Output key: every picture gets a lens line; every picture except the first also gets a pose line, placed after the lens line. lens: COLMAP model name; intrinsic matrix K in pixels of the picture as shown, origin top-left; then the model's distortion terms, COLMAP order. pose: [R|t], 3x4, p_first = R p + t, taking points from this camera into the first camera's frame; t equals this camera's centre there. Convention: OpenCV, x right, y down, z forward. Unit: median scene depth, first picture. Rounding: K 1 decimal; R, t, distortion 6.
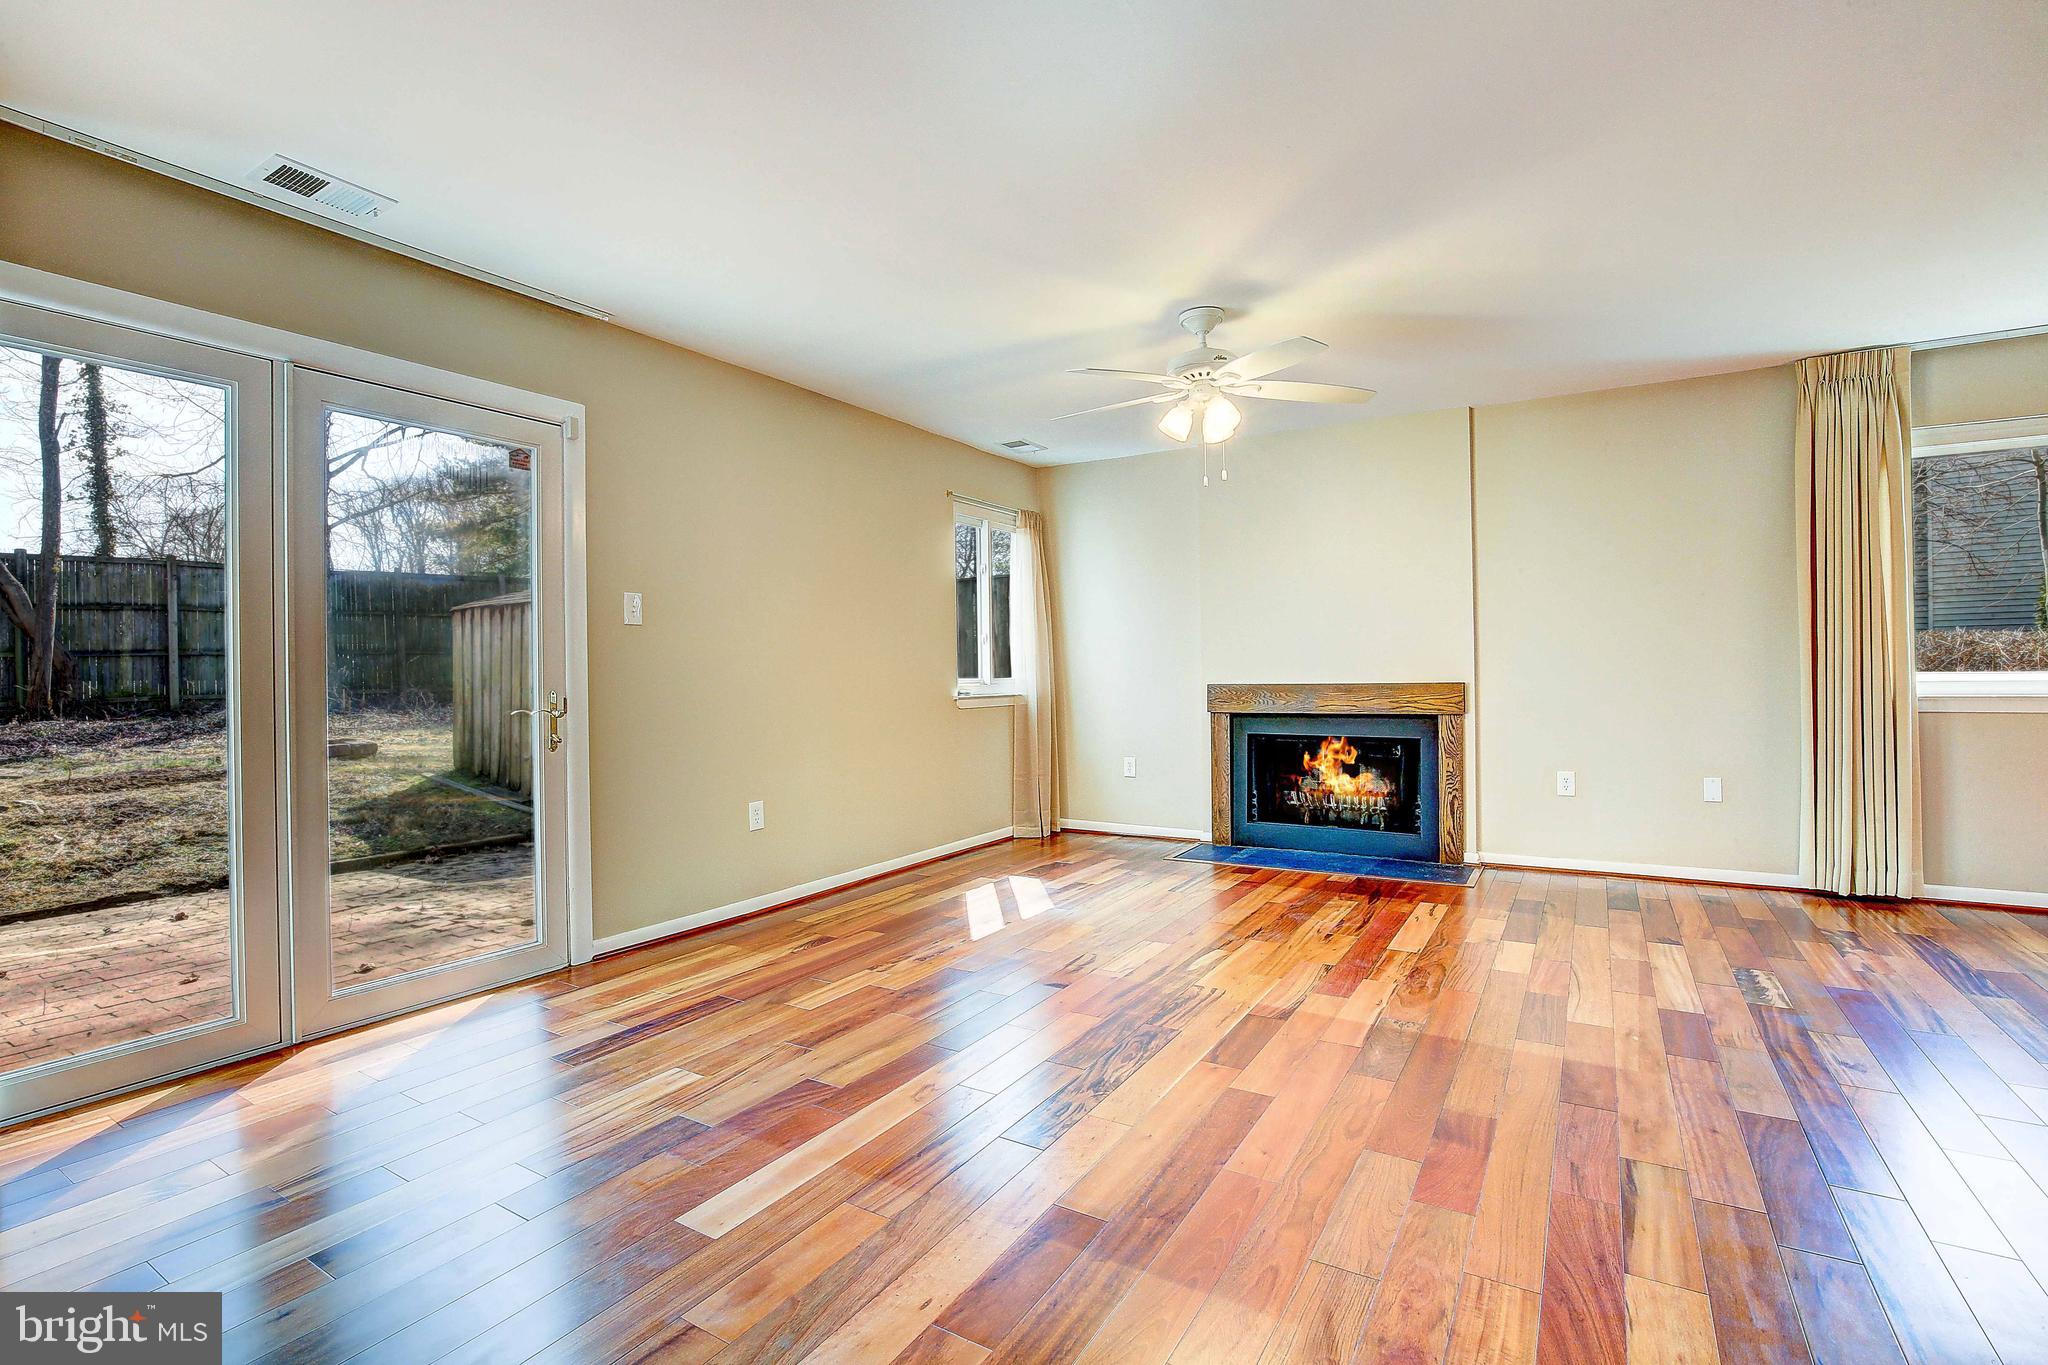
lens RADIAL K [[939.2, 0, 1013.8], [0, 939.2, 673.0], [0, 0, 1]] dist [-0.034422, 0.005980]
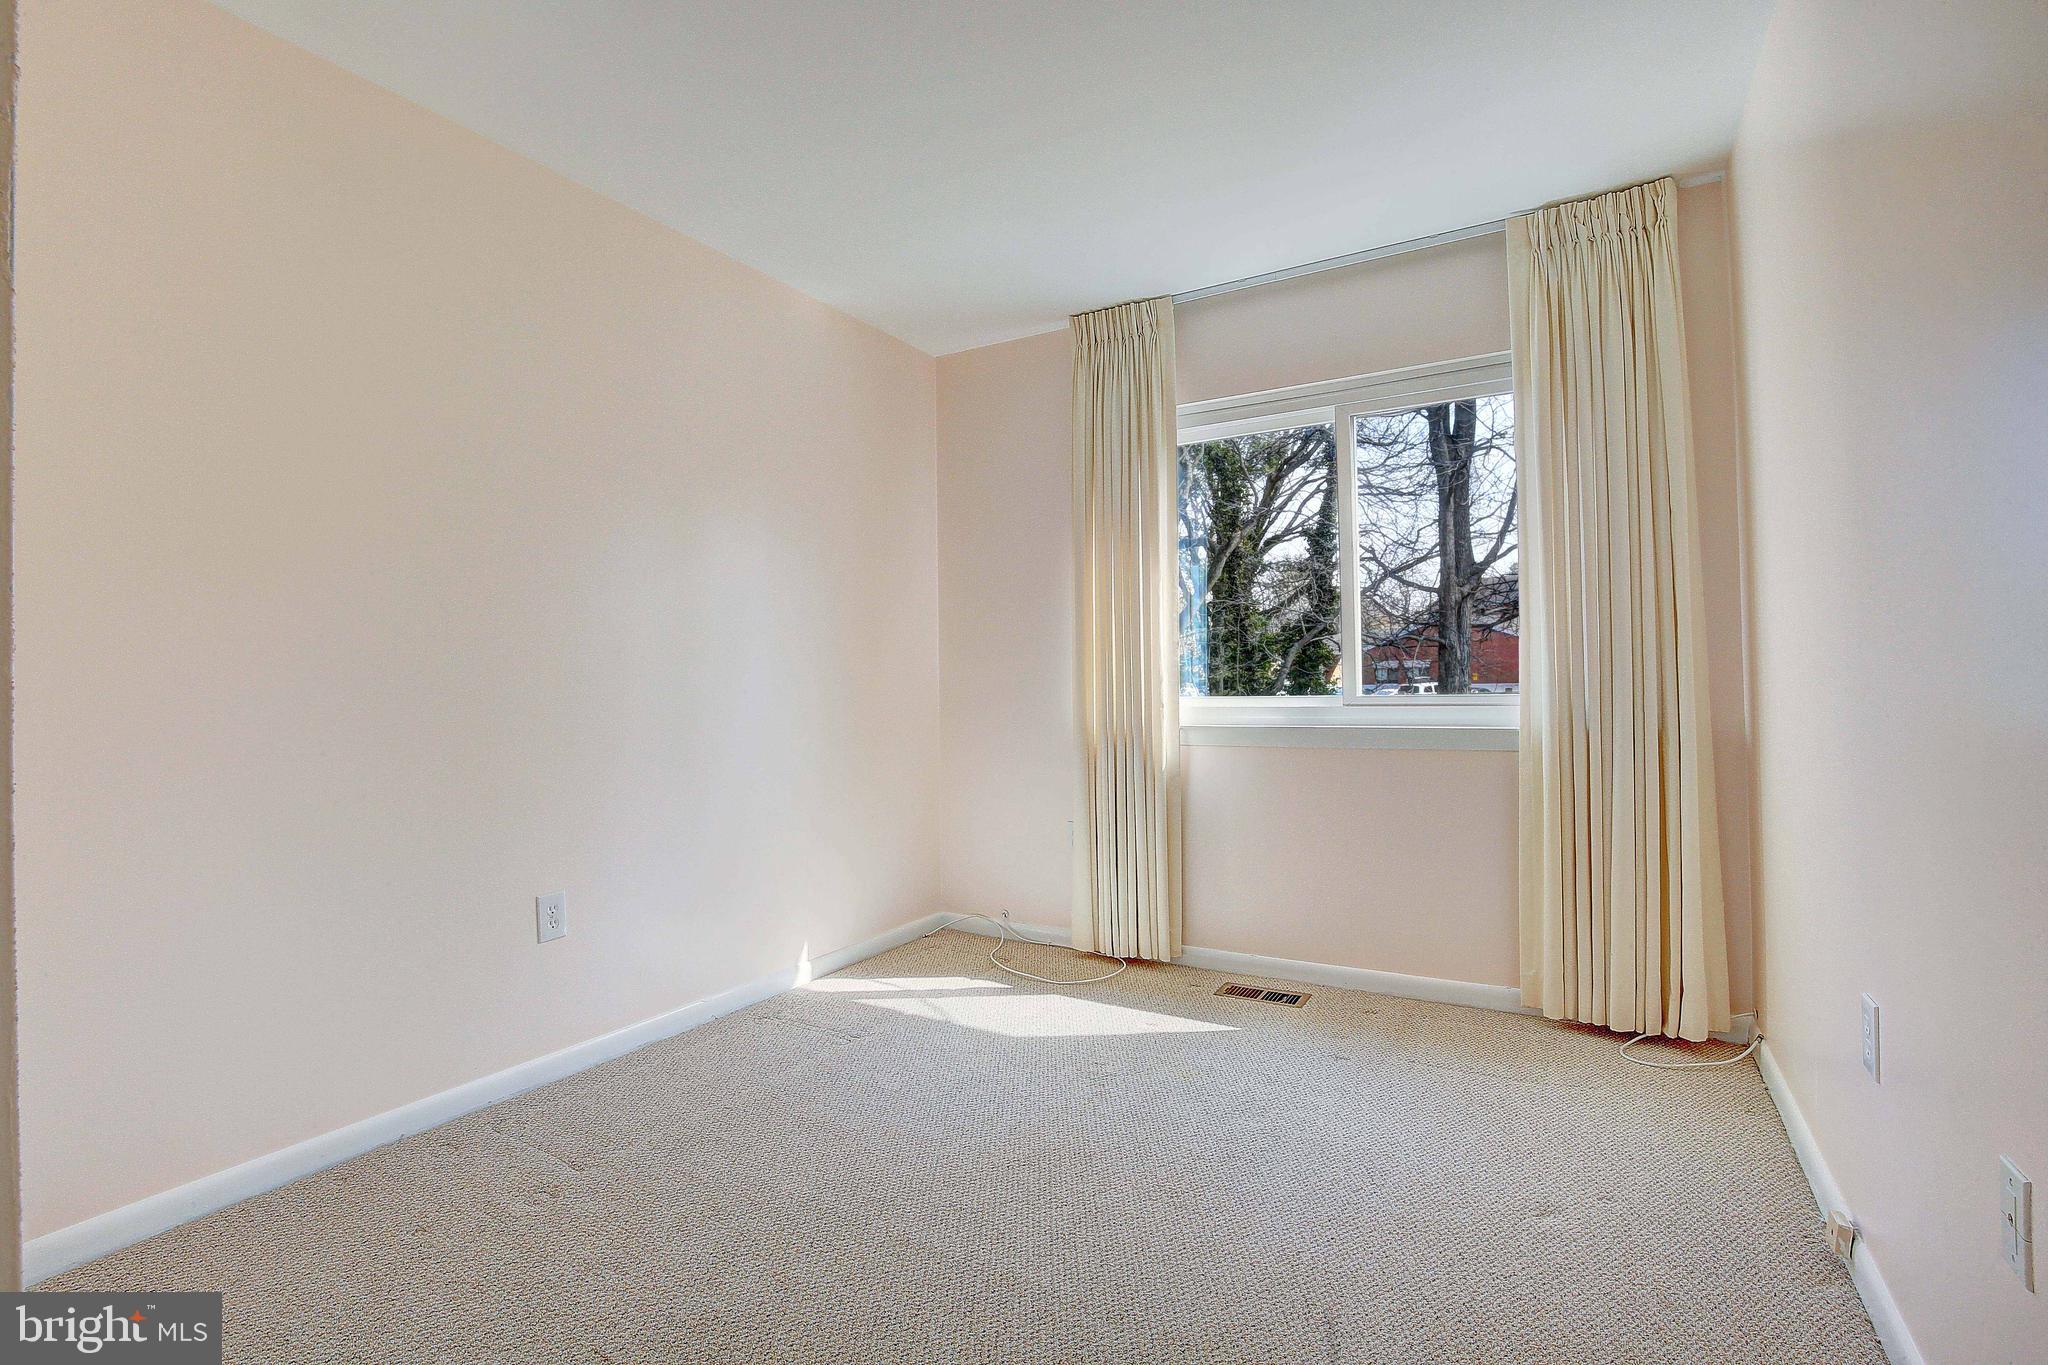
lens RADIAL K [[939.2, 0, 1003.7], [0, 939.2, 667.7], [0, 0, 1]] dist [-0.034422, 0.005980]
pose [[0.999738, -0.002147, 0.022792, 0.784599], [0.002292, 0.999977, -0.006325, -0.020236], [-0.022778, 0.006375, 0.999720, 0.158557]]
